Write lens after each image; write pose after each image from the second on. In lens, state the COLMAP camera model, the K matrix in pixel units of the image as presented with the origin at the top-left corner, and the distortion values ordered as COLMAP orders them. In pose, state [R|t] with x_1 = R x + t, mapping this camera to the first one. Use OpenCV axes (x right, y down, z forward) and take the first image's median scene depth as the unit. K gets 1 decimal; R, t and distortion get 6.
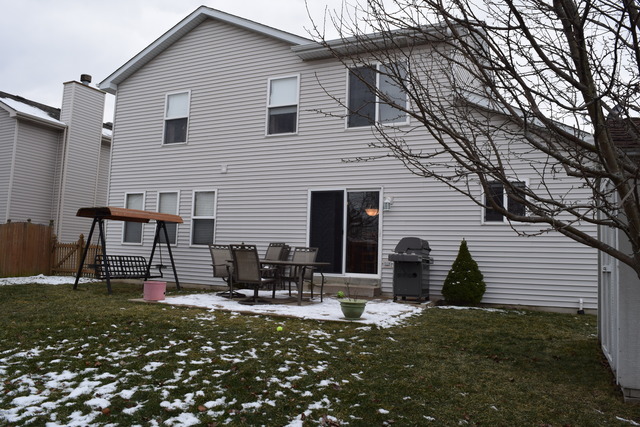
lens RADIAL K [[502.4, 0, 319.4], [0, 502.4, 213.0], [0, 0, 1]] dist [-0.092770, 0.005118]
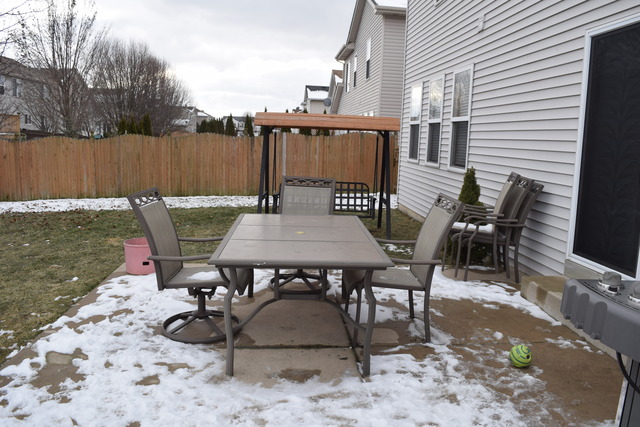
lens RADIAL K [[502.4, 0, 319.5], [0, 502.4, 215.8], [0, 0, 1]] dist [-0.092770, 0.005118]
pose [[0.496954, 0.132345, -0.857626, 0.185014], [0.026549, 0.985521, 0.167465, 0.018945], [0.867371, -0.105991, 0.486244, 0.588606]]
